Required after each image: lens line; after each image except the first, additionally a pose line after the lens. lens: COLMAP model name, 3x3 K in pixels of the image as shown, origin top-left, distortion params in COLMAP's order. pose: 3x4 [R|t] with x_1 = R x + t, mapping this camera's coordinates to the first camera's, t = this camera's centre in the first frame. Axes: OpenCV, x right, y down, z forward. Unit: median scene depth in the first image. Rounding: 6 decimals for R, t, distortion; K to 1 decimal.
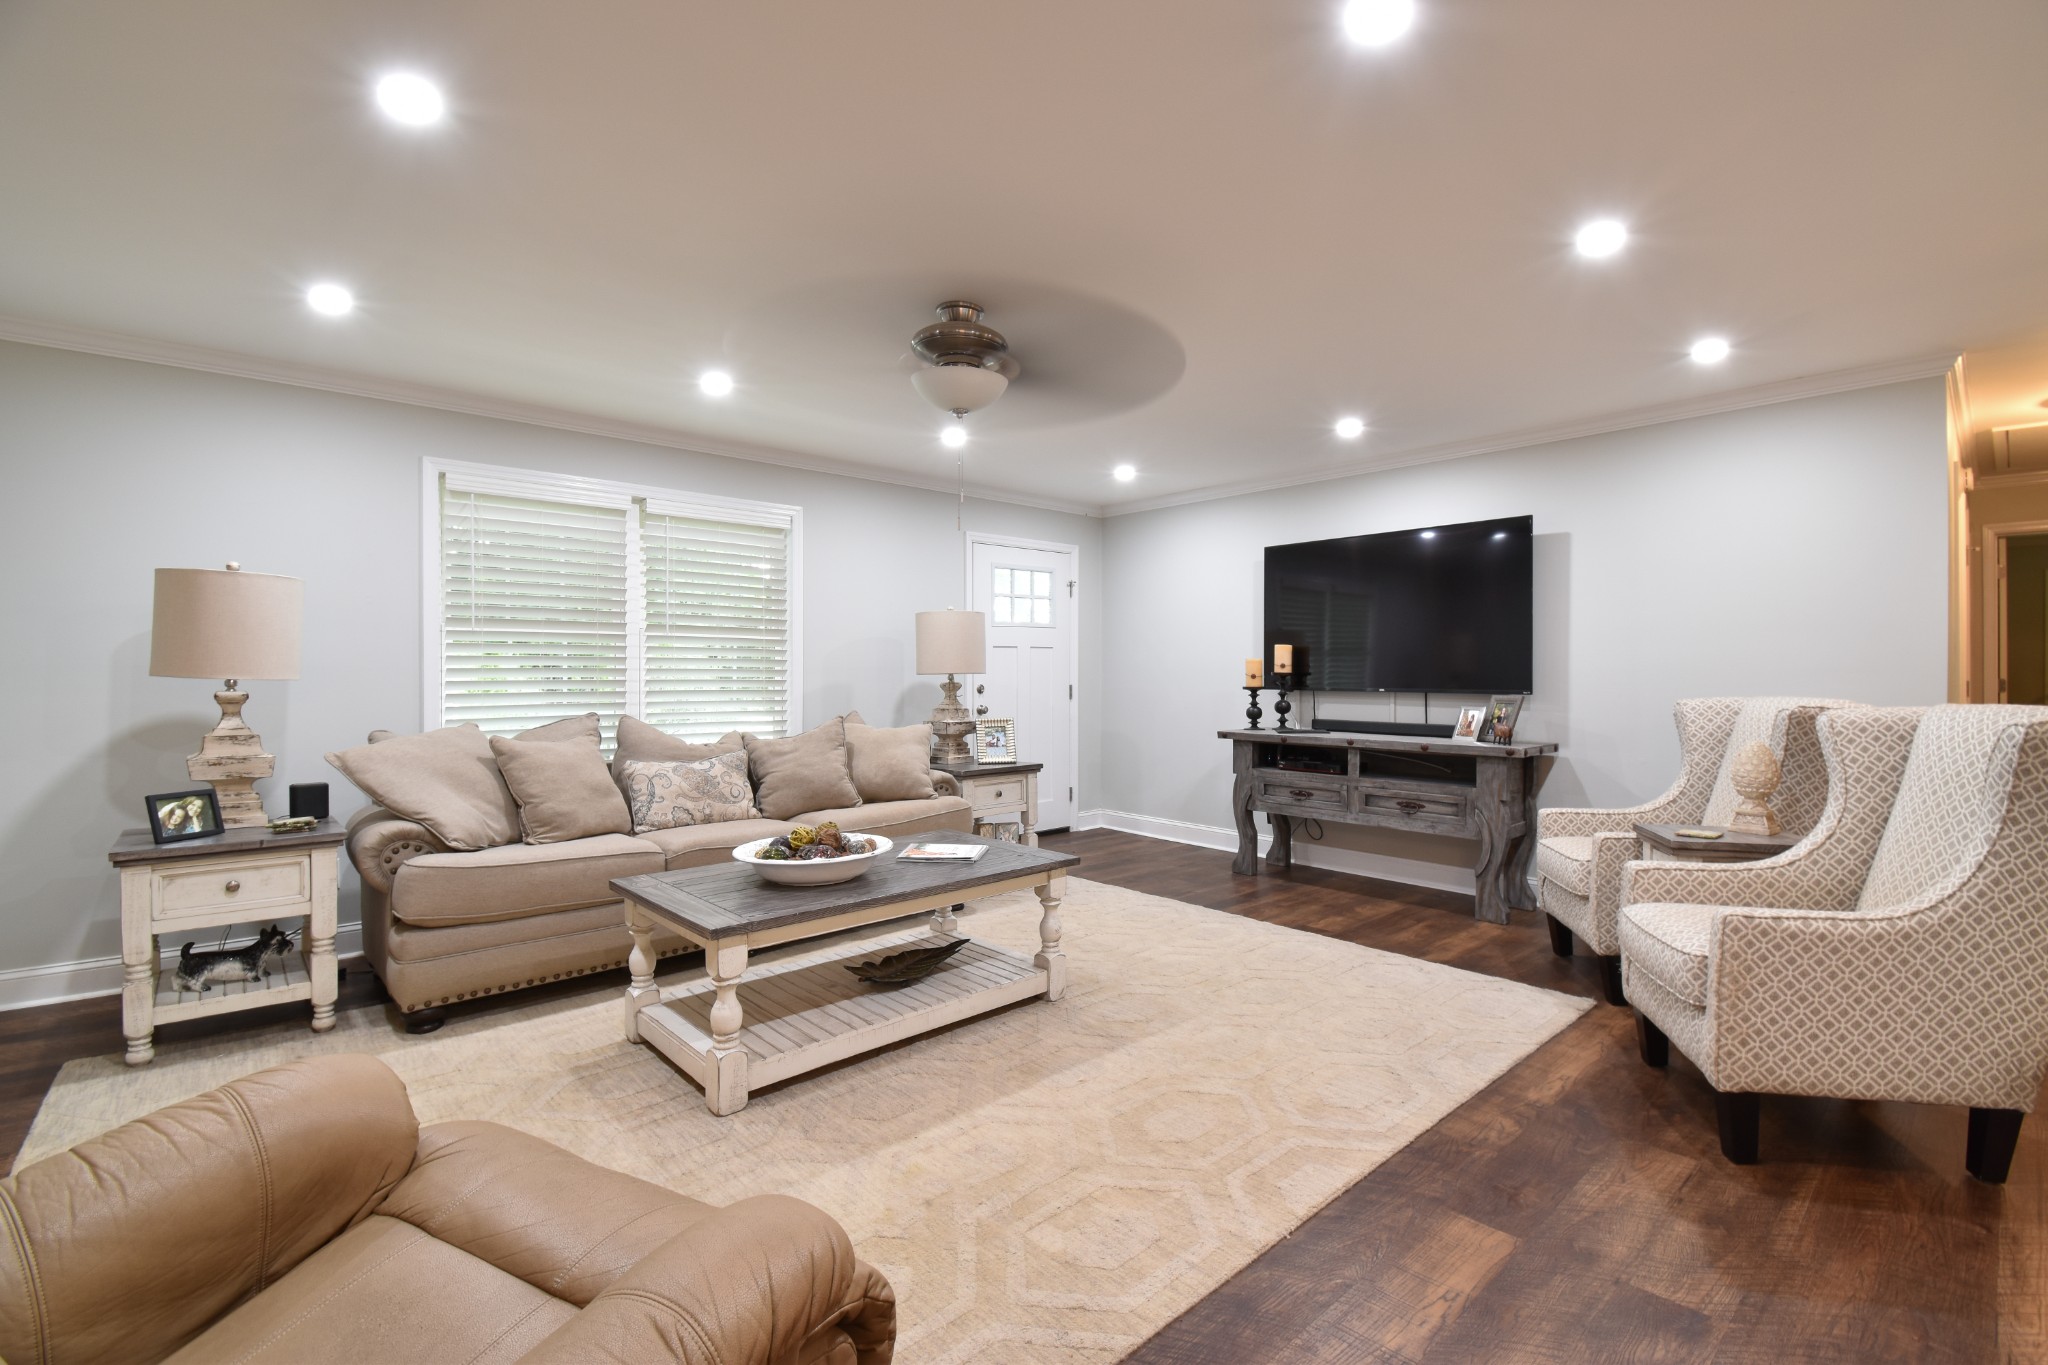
lens RADIAL K [[895.8, 0, 1032.6], [0, 895.8, 676.2], [0, 0, 1]] dist [0.023336, -0.028548]
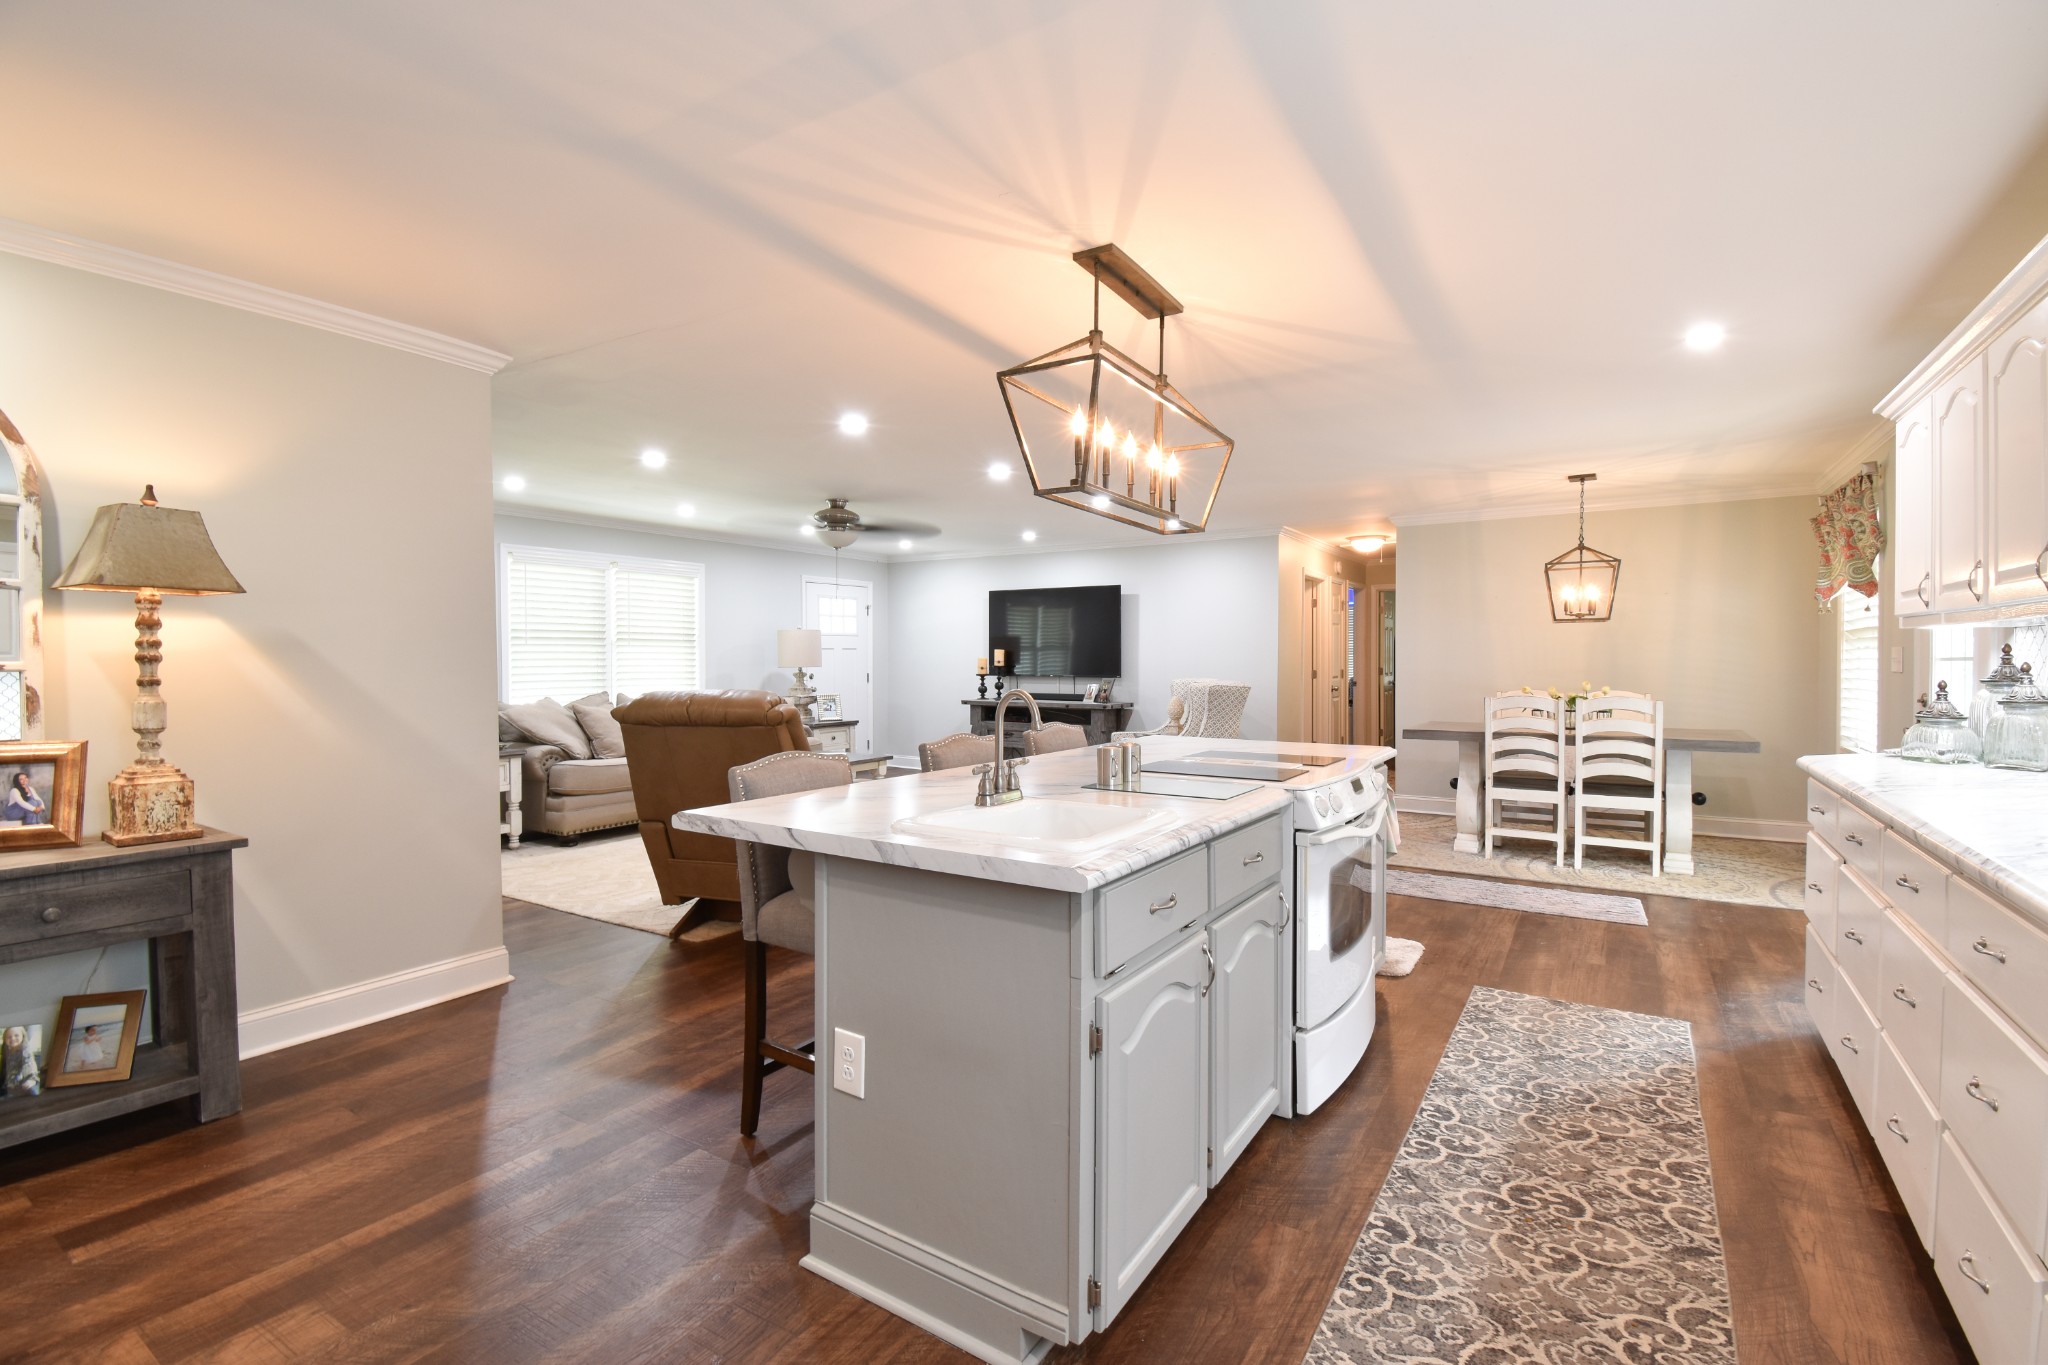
lens RADIAL K [[906.5, 0, 1043.2], [0, 906.5, 673.0], [0, 0, 1]] dist [0.018367, -0.025295]
pose [[0.962925, -0.005025, 0.269722, -0.118211], [0.001404, 0.999906, 0.013617, -0.014841], [-0.269765, -0.012733, 0.962842, -0.762707]]
